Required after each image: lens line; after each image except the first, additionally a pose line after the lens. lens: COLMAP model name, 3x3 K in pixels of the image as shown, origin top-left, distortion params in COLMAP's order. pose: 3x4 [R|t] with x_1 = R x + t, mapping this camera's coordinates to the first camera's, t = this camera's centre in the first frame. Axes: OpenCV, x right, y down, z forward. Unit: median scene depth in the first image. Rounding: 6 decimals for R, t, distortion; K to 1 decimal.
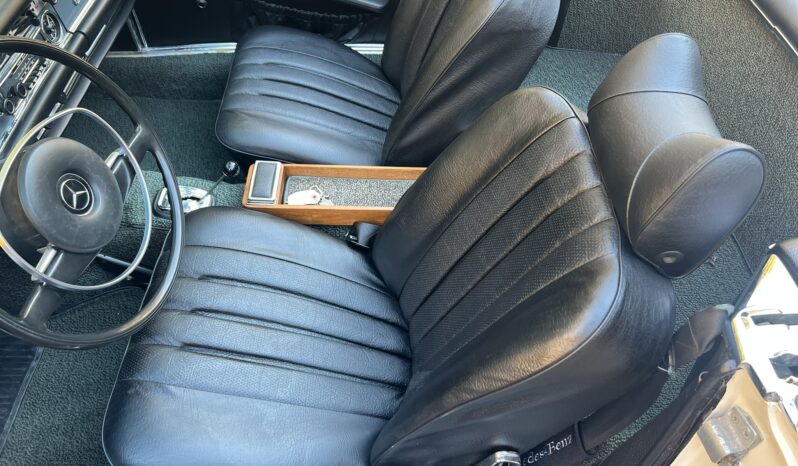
lens RADIAL K [[596.0, 0, 396.0], [0, 596.0, 233.9], [0, 0, 1]] dist [0.064192, -0.078667]
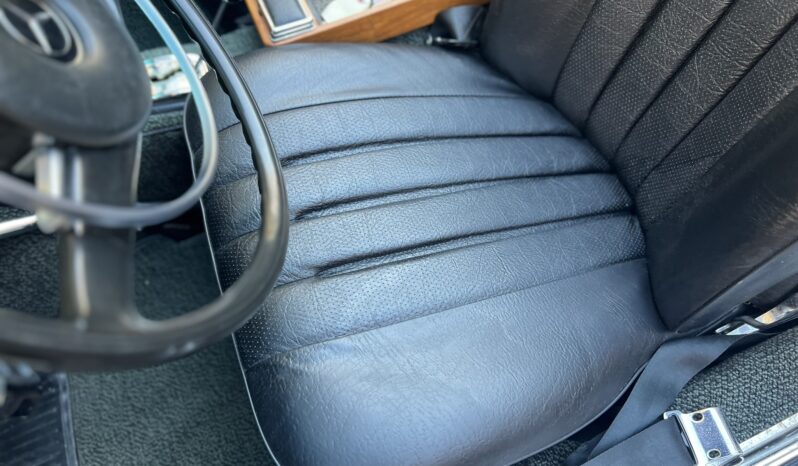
lens RADIAL K [[608.4, 0, 399.0], [0, 608.4, 233.0], [0, 0, 1]] dist [0.065319, -0.078007]
pose [[0.923865, -0.377669, 0.061964, -0.250574], [0.358632, 0.910830, 0.204382, 0.048384], [-0.133627, -0.166600, 0.976928, 0.343644]]
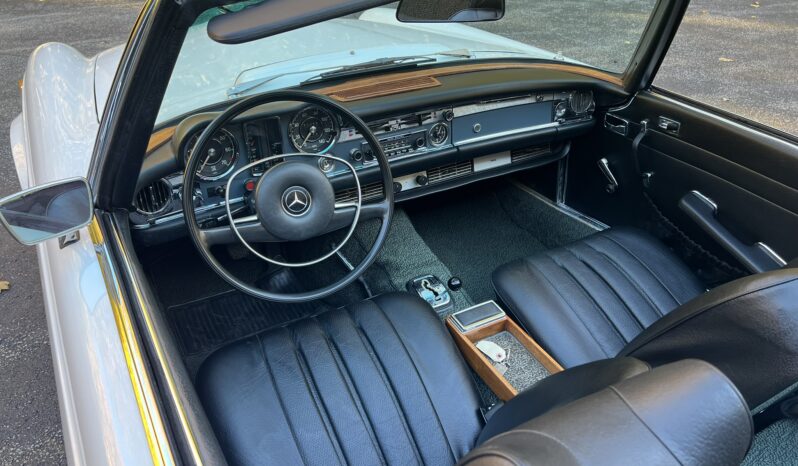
lens RADIAL K [[596.0, 0, 396.0], [0, 596.0, 233.9], [0, 0, 1]] dist [0.064192, -0.078667]
pose [[0.470614, 0.454359, -0.756360, 0.488076], [-0.662840, 0.747855, 0.036825, -0.148530], [0.582380, 0.484015, 0.653118, 0.150495]]
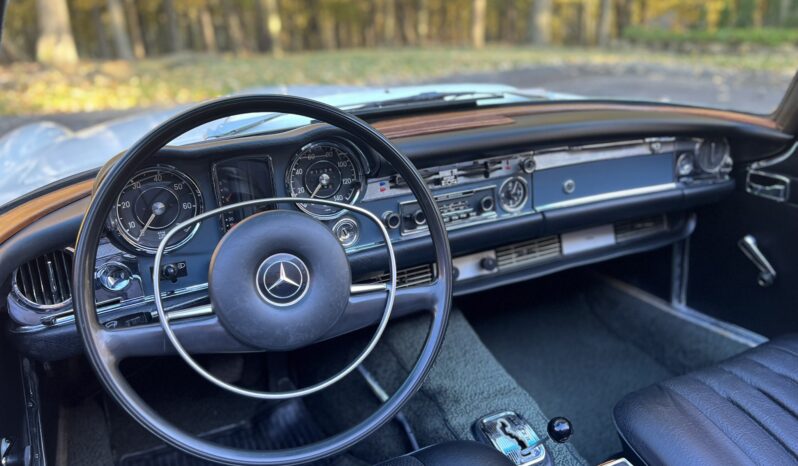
lens RADIAL K [[596.0, 0, 396.0], [0, 596.0, 233.9], [0, 0, 1]] dist [0.064192, -0.078667]
pose [[0.414227, 0.285283, -0.864309, 0.159456], [-0.657033, 0.750874, -0.067047, -0.108405], [0.629860, 0.595652, 0.498473, 0.432969]]
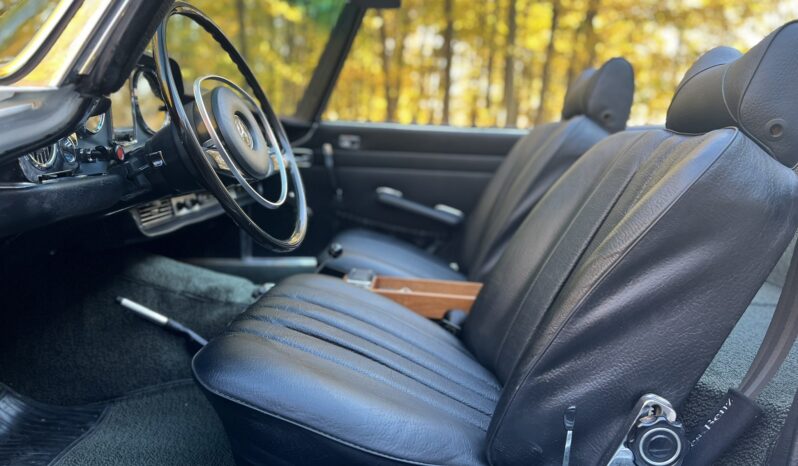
lens RADIAL K [[599.3, 0, 396.6], [0, 599.3, 234.1], [0, 0, 1]] dist [0.013469, 0.002557]
pose [[0.997726, 0.026382, -0.062030, -0.098031], [-0.059676, 0.773623, -0.630830, 0.548421], [0.031345, 0.633097, 0.773438, 0.143417]]
